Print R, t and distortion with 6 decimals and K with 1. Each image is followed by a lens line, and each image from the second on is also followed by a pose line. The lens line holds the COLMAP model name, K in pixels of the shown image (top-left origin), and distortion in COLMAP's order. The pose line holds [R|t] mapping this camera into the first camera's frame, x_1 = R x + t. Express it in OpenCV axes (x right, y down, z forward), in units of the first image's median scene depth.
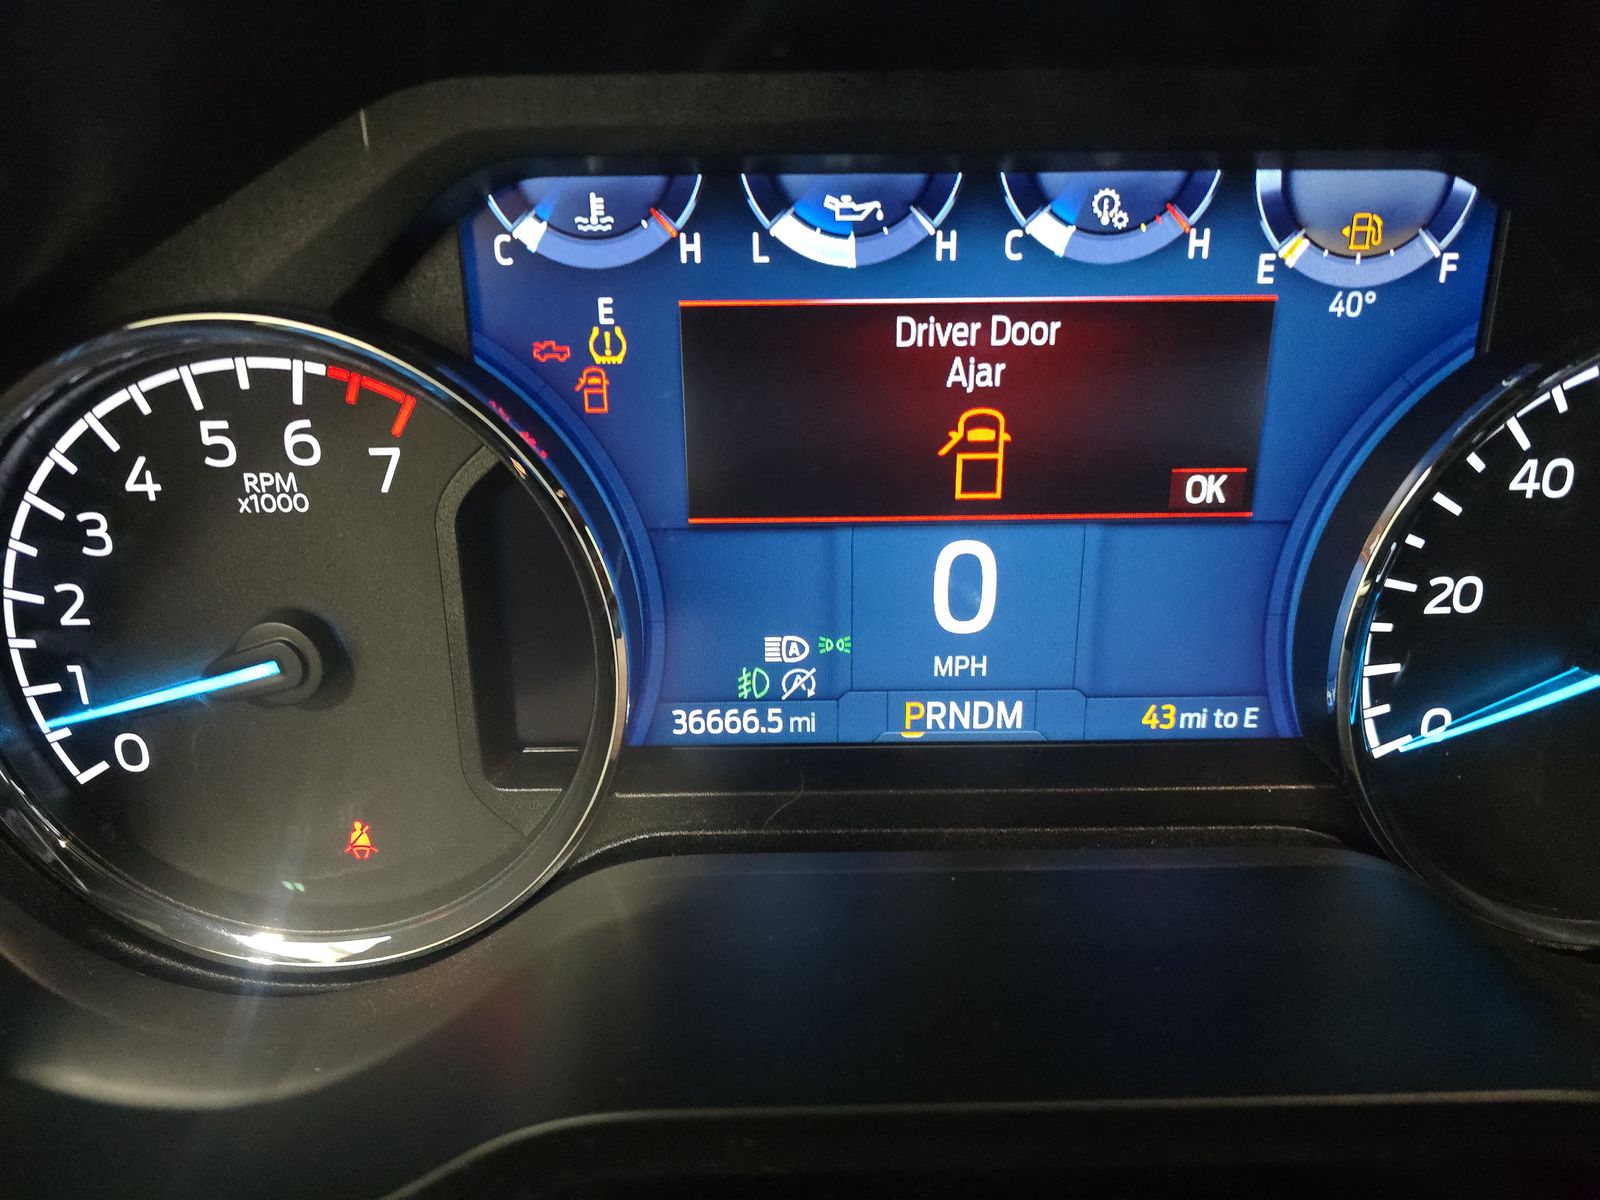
lens RADIAL K [[1043.4, 0, 800.0], [0, 1043.4, 600.0], [0, 0, 1]] dist [-0.005879, -0.001692]
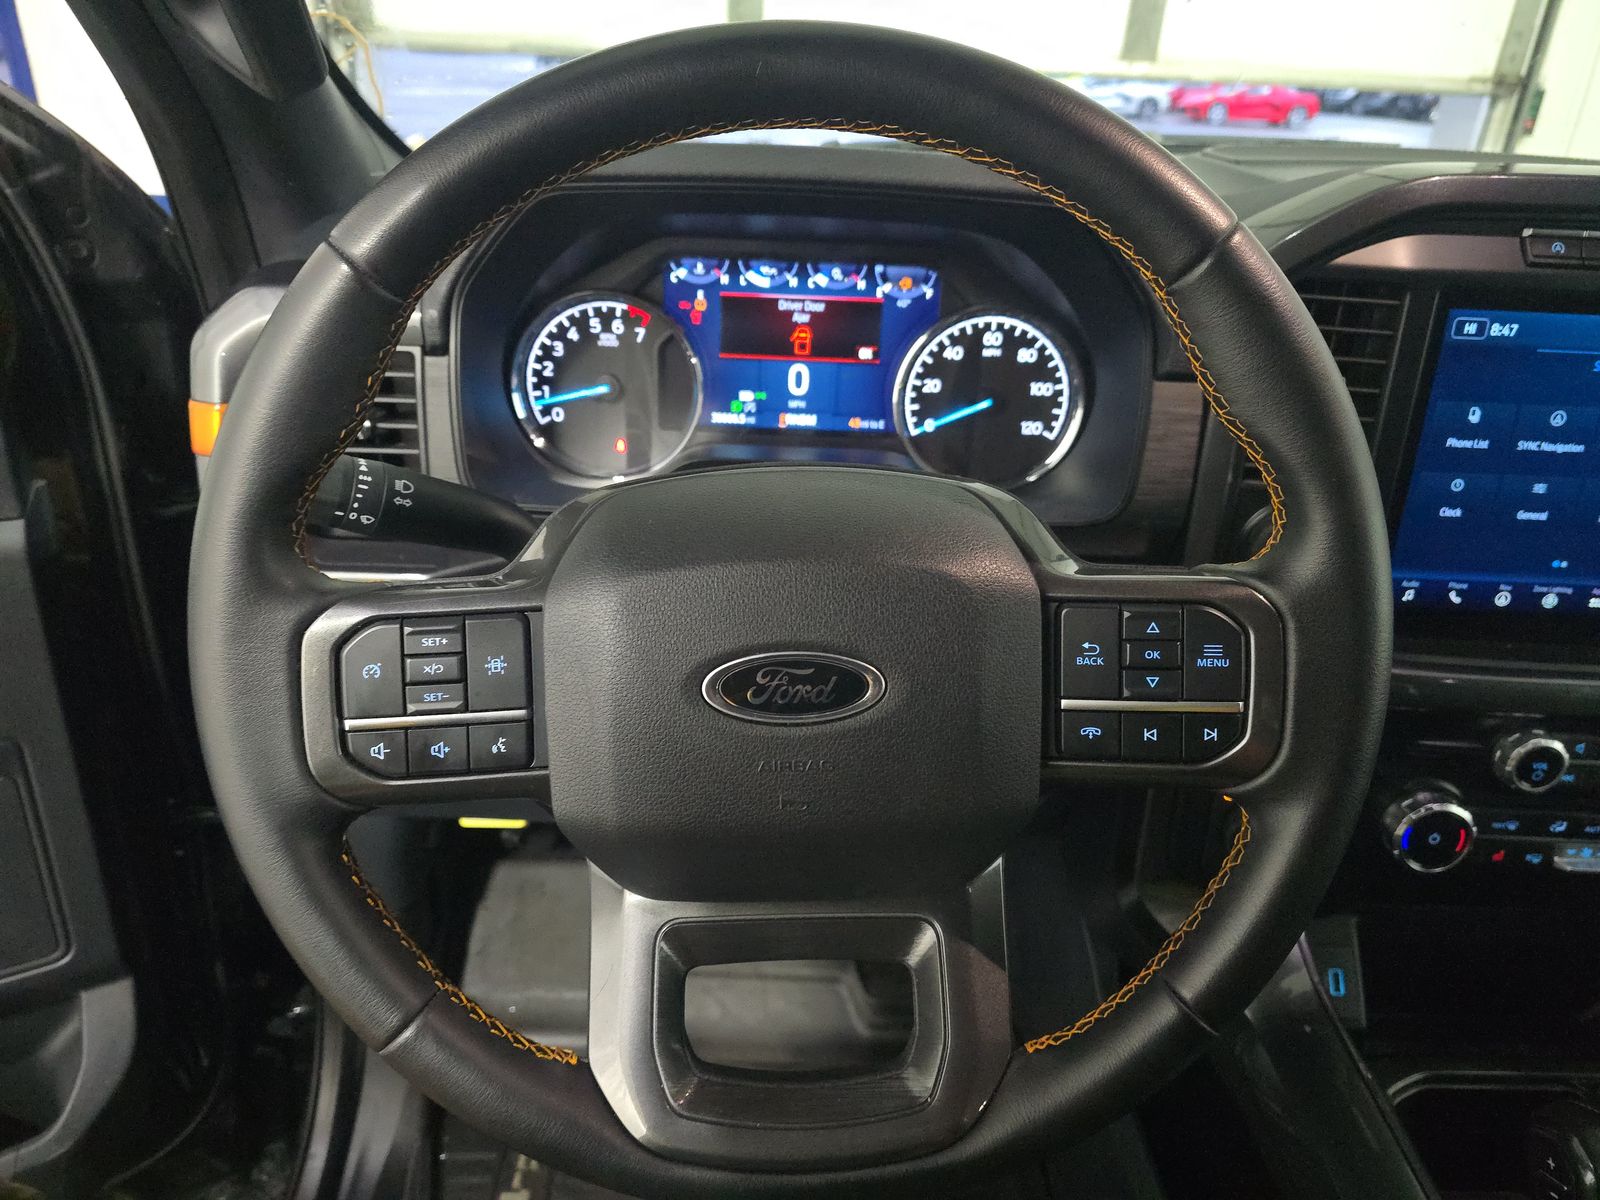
lens RADIAL K [[1078.0, 0, 800.0], [0, 1078.0, 600.0], [0, 0, 1]] dist [0.066180, -0.072212]
pose [[0.998778, 0.044038, 0.022442, 0.123395], [-0.044705, 0.998545, 0.030159, 0.659481], [-0.021081, -0.031125, 0.999293, -2.830300]]
